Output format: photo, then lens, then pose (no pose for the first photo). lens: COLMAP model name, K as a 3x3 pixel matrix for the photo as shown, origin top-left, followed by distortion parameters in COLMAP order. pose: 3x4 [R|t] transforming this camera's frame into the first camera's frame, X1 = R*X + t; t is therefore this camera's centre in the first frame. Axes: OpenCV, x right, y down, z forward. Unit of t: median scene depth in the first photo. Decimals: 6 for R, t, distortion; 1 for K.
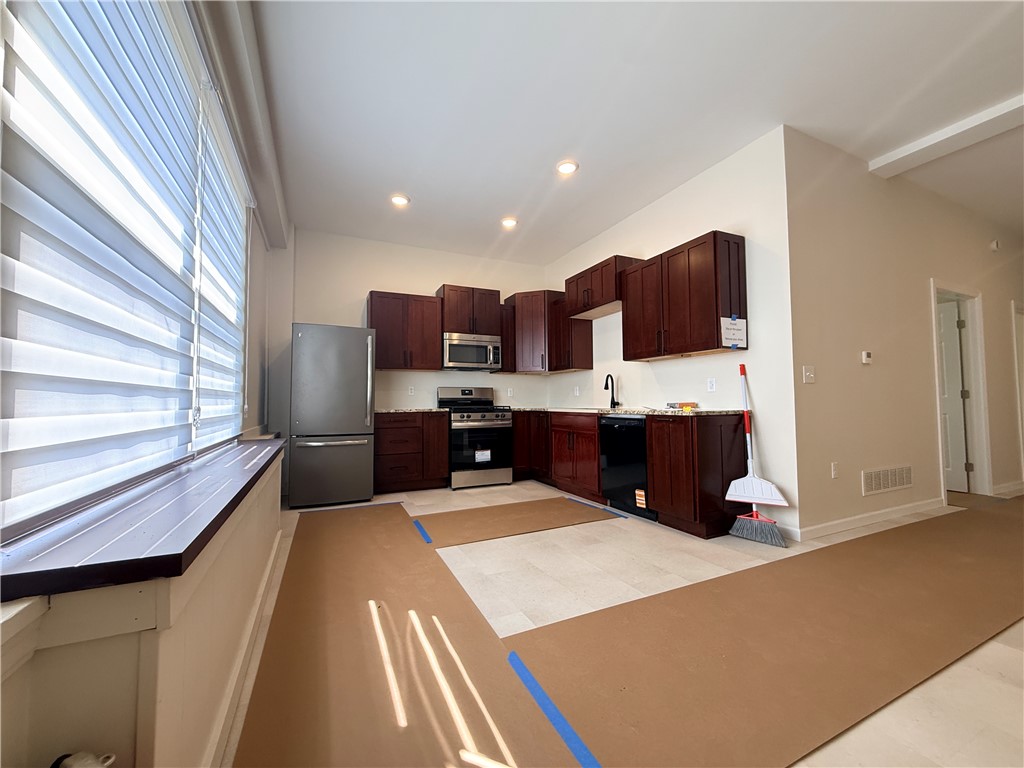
lens RADIAL K [[408.3, 0, 511.6], [0, 408.3, 384.7], [0, 0, 1]] dist [-0.001416, 0.000738]
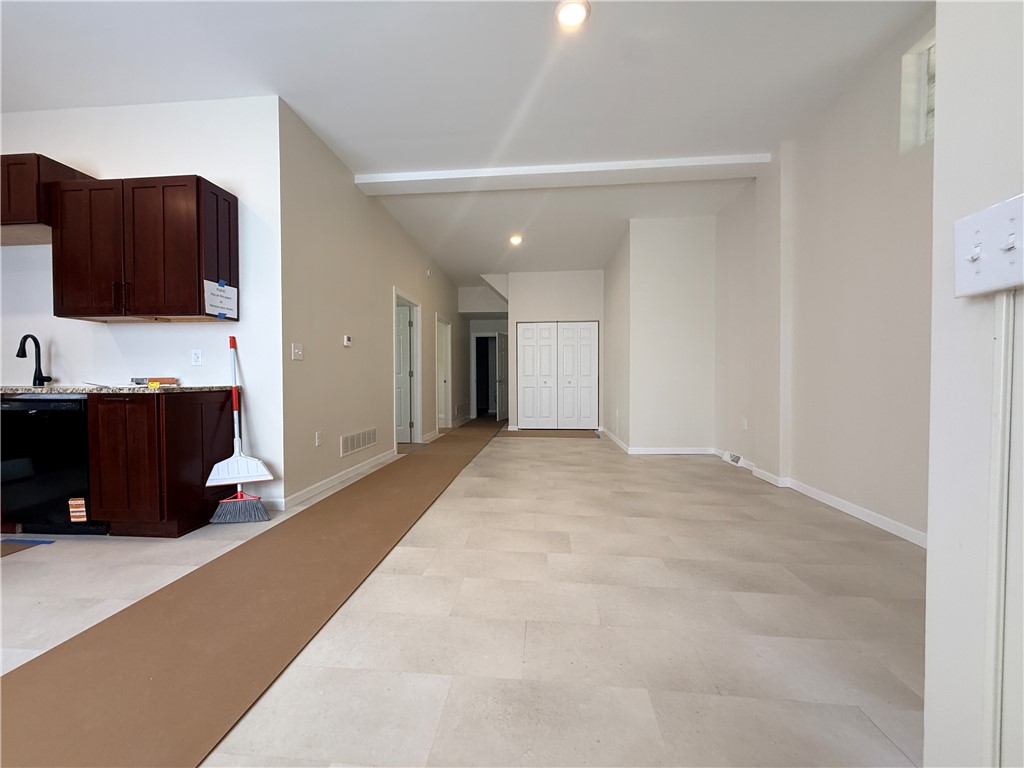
lens RADIAL K [[408.3, 0, 509.5], [0, 408.3, 383.7], [0, 0, 1]] dist [-0.001416, 0.000738]
pose [[0.503135, -0.004310, 0.864197, 0.081888], [-0.040503, 0.998771, 0.028562, 0.004817], [-0.863258, -0.049373, 0.502342, -0.009771]]
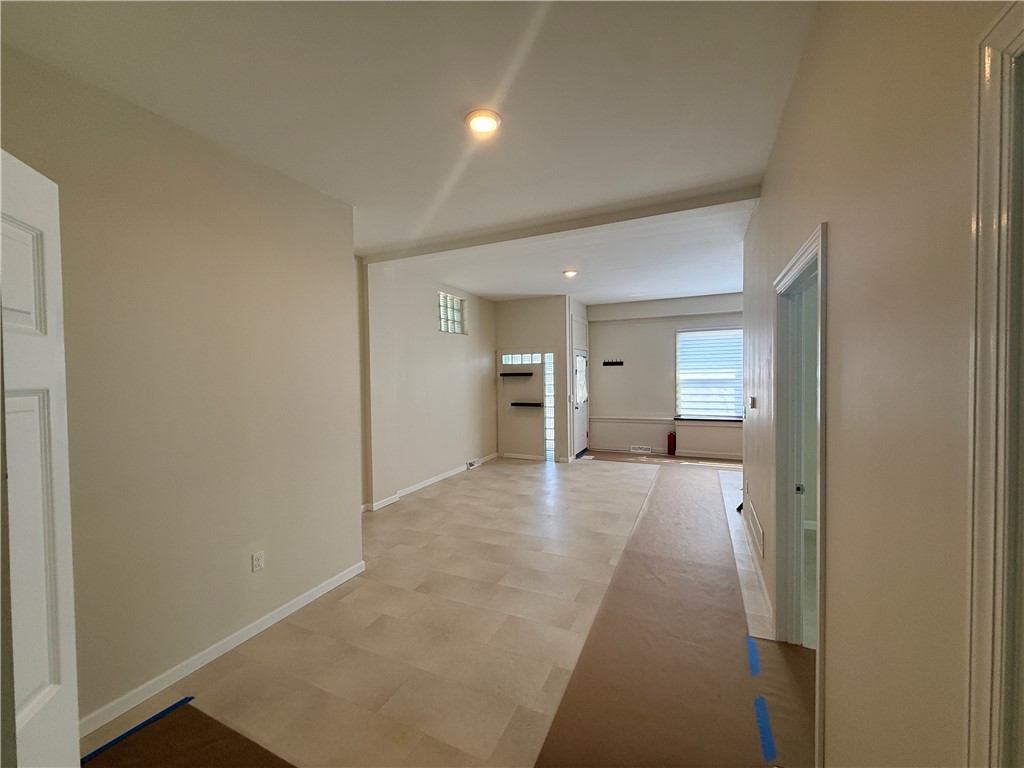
lens RADIAL K [[408.3, 0, 513.5], [0, 408.3, 384.6], [0, 0, 1]] dist [-0.001416, 0.000738]
pose [[-0.761766, 0.034467, -0.646935, 3.831719], [0.049192, 0.998778, -0.004711, -0.270374], [0.645982, -0.035413, -0.762531, 2.712373]]
